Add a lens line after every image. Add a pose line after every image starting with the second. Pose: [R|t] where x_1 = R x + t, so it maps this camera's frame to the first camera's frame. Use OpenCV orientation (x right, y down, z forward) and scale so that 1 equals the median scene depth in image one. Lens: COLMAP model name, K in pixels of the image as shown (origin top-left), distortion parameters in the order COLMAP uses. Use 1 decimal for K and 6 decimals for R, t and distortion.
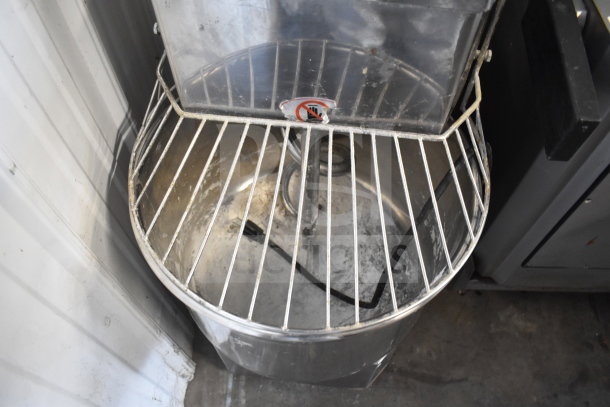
lens RADIAL K [[481.8, 0, 307.4], [0, 481.8, 203.3], [0, 0, 1]] dist [-0.041008, -0.002674]
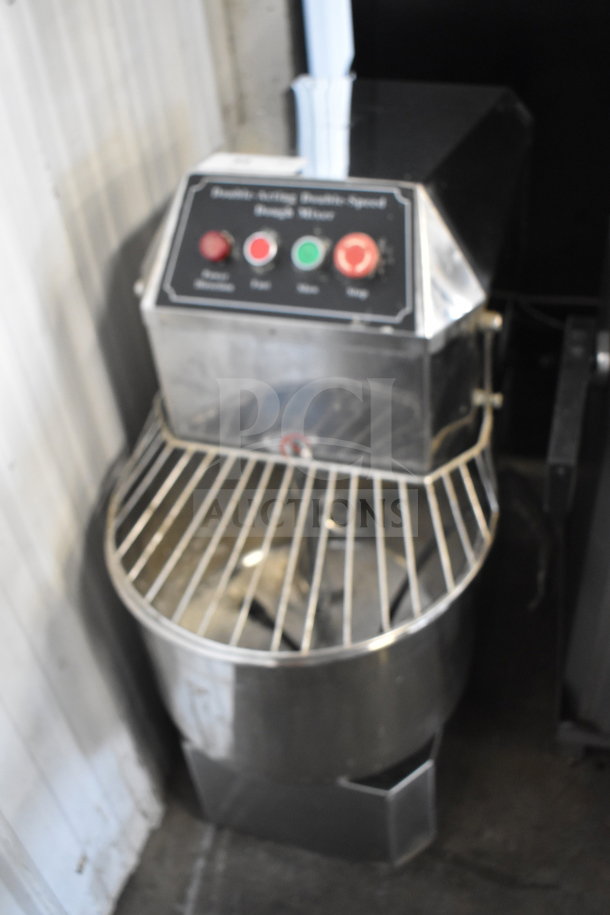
lens RADIAL K [[945.0, 0, 302.9], [0, 945.0, 459.7], [0, 0, 1]] dist [-0.000213, 0.000000]
pose [[0.979461, 0.061584, -0.191997, 0.315533], [-0.107788, 0.964658, -0.240452, 0.237504], [0.170403, 0.256208, 0.951483, -0.662631]]
